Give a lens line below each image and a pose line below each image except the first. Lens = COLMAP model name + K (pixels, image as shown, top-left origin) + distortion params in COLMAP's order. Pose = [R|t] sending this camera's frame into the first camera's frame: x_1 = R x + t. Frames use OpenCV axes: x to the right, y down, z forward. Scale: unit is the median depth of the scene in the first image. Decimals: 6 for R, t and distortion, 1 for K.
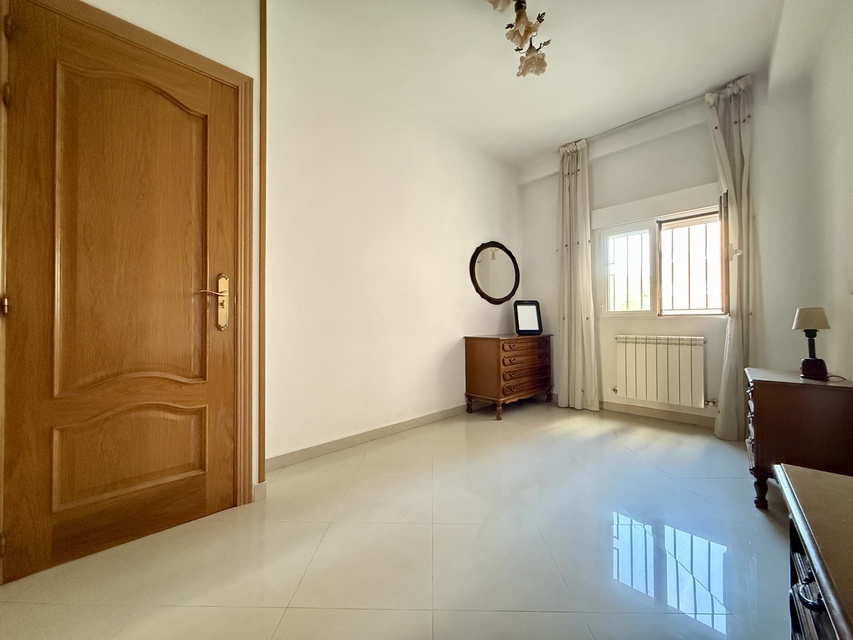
lens RADIAL K [[341.8, 0, 426.2], [0, 341.8, 317.6], [0, 0, 1]] dist [0.004428, -0.000078]
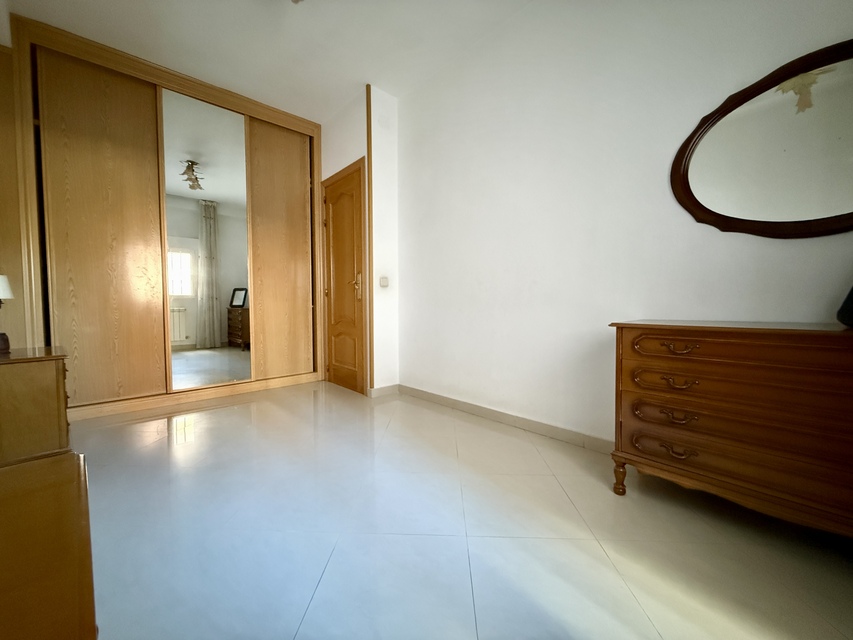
lens RADIAL K [[341.8, 0, 426.1], [0, 341.8, 320.3], [0, 0, 1]] dist [0.004428, -0.000078]
pose [[-0.026545, 0.047982, -0.998495, 0.833069], [0.011682, 0.998794, 0.047686, 0.036142], [0.999579, -0.010399, -0.027074, 0.897754]]
